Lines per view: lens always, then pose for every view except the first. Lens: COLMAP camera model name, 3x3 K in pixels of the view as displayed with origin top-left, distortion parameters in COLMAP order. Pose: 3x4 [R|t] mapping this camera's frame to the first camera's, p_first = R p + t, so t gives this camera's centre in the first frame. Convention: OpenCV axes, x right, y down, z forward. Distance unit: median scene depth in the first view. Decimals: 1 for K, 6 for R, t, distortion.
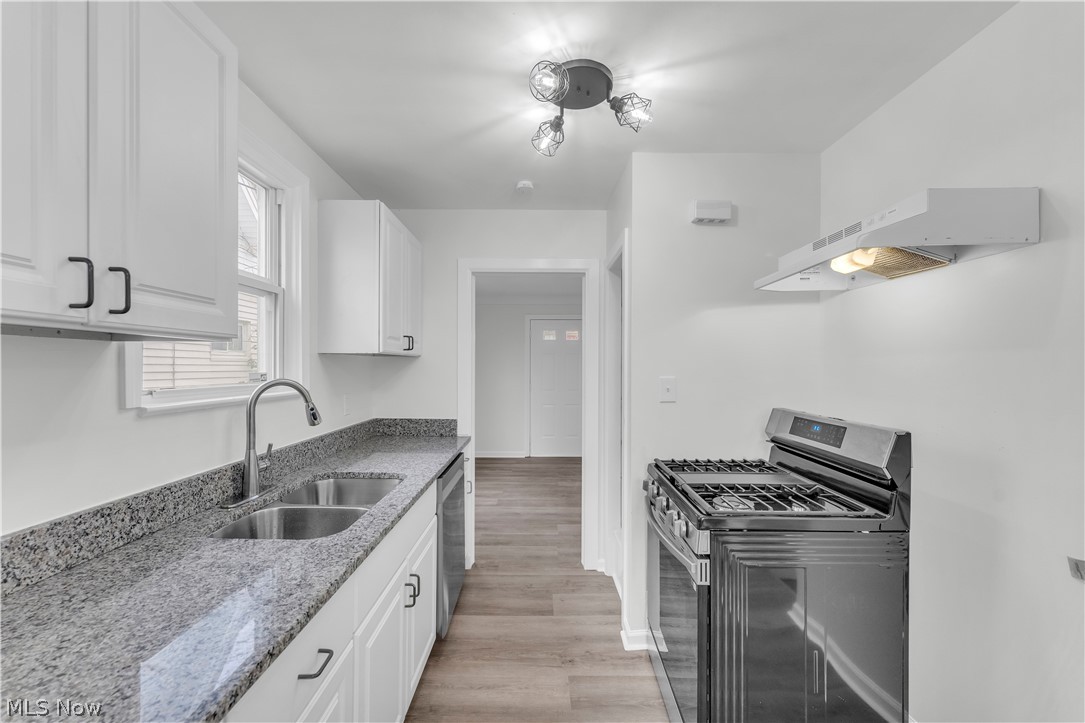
lens RADIAL K [[444.1, 0, 540.7], [0, 444.1, 369.4], [0, 0, 1]] dist [0.000786, -0.001018]
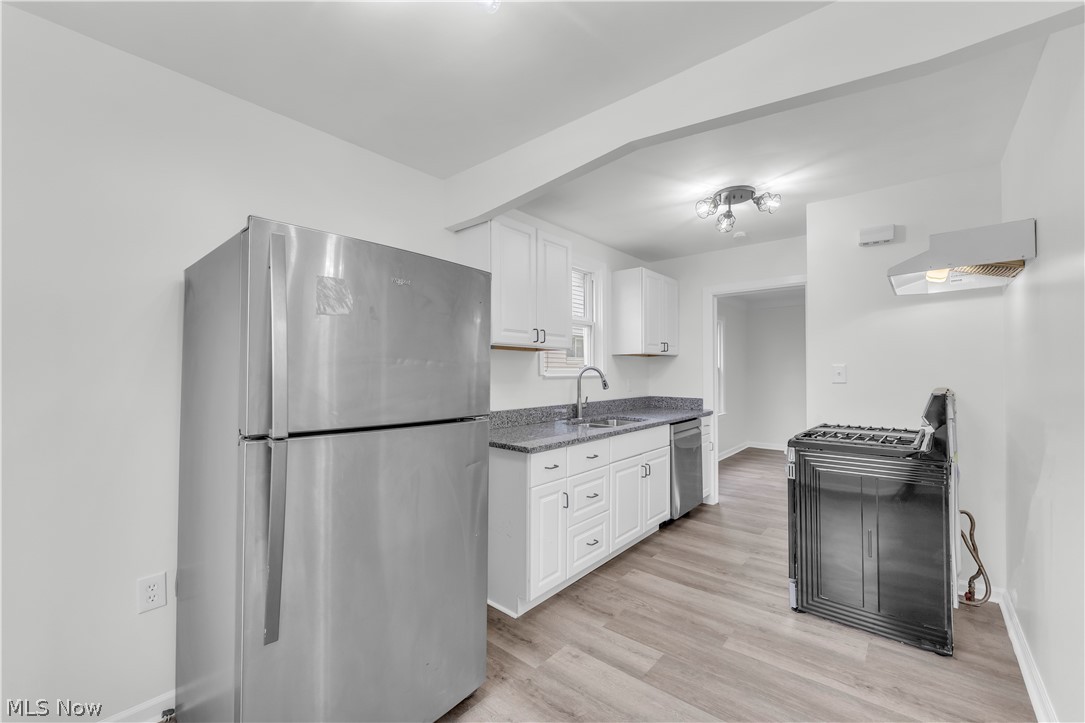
lens RADIAL K [[444.1, 0, 526.6], [0, 444.1, 369.2], [0, 0, 1]] dist [0.000786, -0.001018]
pose [[0.745063, -0.010091, -0.666918, 0.545094], [0.002425, 0.999920, -0.012421, 0.052934], [0.666989, 0.007637, 0.745028, -0.715790]]
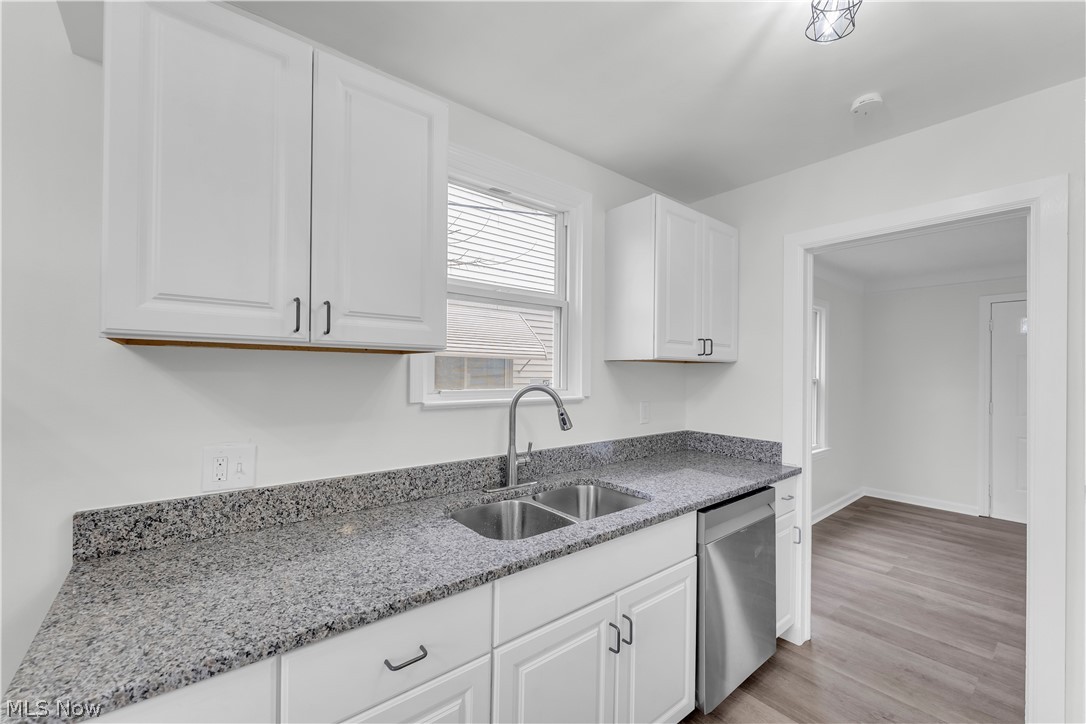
lens RADIAL K [[444.5, 0, 528.1], [0, 444.5, 371.0], [0, 0, 1]] dist [0.000786, -0.001018]
pose [[0.618780, 0.000770, -0.785564, 0.230557], [-0.011774, 0.999896, -0.008295, -0.002427], [0.785476, 0.014382, 0.618725, 0.267855]]
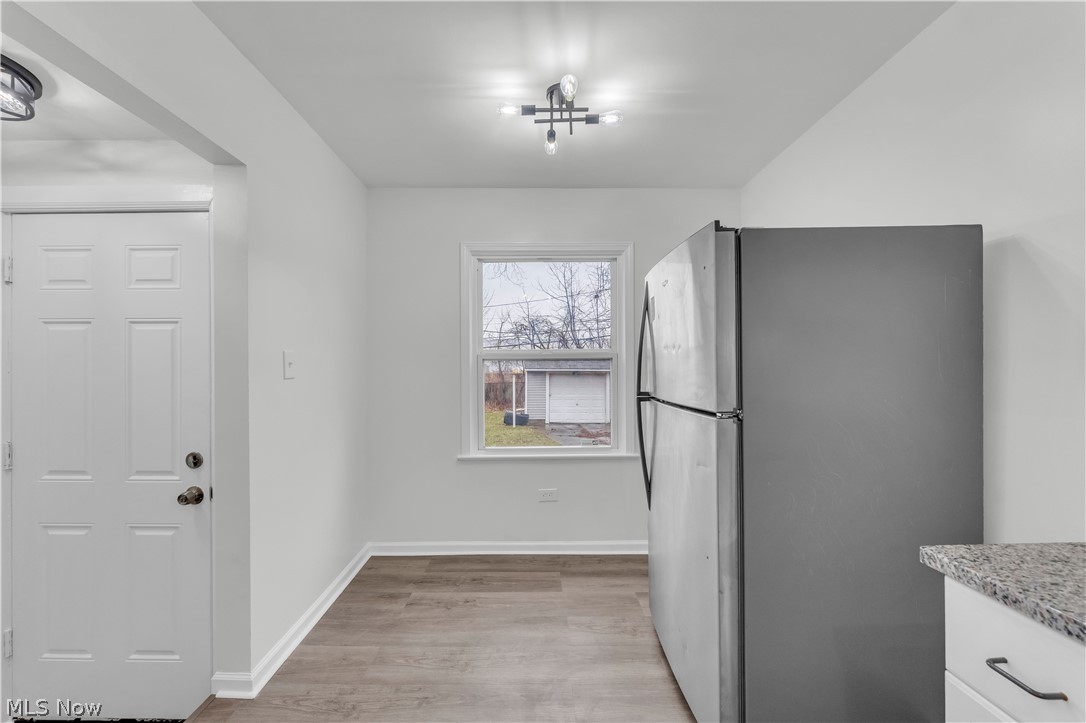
lens RADIAL K [[444.5, 0, 540.0], [0, 444.5, 367.6], [0, 0, 1]] dist [0.000786, -0.001018]
pose [[-0.999981, 0.005317, -0.003224, 0.144756], [0.005310, 0.999984, 0.002176, 0.063743], [0.003236, 0.002159, -0.999992, 0.615989]]
